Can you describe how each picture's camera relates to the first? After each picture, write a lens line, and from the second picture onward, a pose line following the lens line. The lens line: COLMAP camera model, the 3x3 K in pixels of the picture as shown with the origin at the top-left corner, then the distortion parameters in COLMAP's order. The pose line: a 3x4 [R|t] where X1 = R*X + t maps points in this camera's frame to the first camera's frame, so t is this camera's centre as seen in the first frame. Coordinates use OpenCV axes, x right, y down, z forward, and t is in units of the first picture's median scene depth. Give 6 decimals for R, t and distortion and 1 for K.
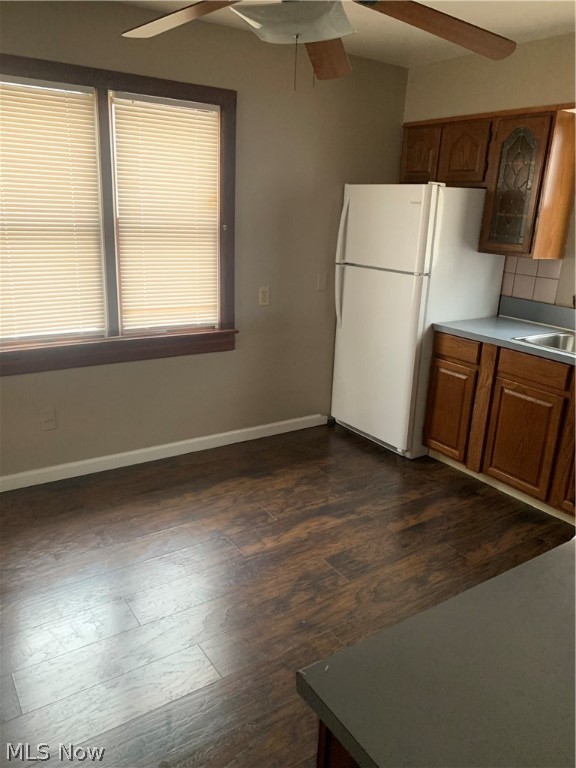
lens RADIAL K [[586.9, 0, 287.9], [0, 586.9, 378.5], [0, 0, 1]] dist [0.064243, -0.083307]
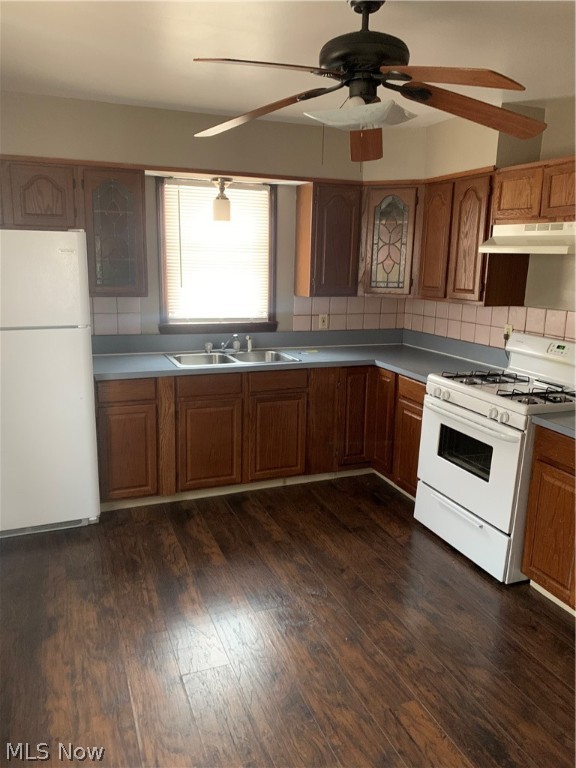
lens RADIAL K [[586.9, 0, 287.9], [0, 586.9, 378.5], [0, 0, 1]] dist [0.064243, -0.083307]
pose [[0.213527, -0.235860, 0.948038, -0.633592], [0.273054, 0.946152, 0.173891, -0.179916], [-0.938002, 0.221736, 0.266431, 0.489436]]
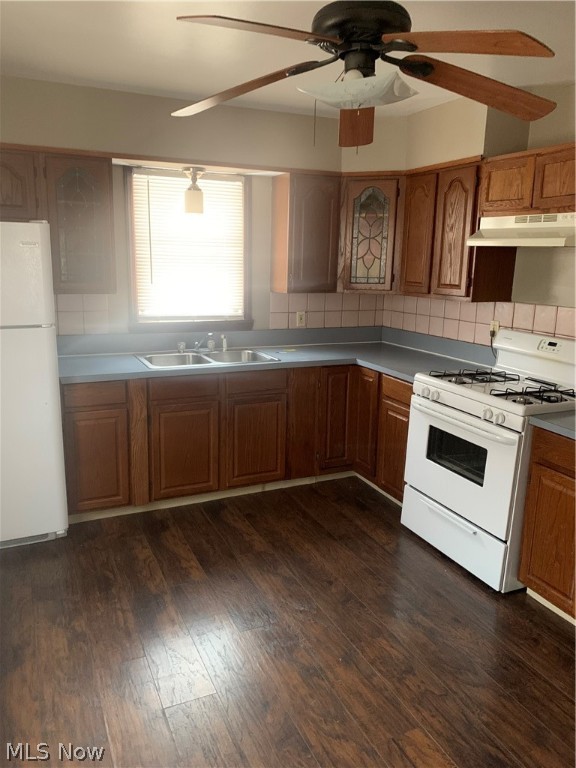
lens RADIAL K [[586.0, 0, 279.4], [0, 586.0, 379.3], [0, 0, 1]] dist [0.051301, -0.056528]
pose [[0.167749, -0.242400, 0.955564, -0.581611], [0.275101, 0.942304, 0.190742, -0.181247], [-0.946668, 0.230880, 0.224755, 0.528417]]
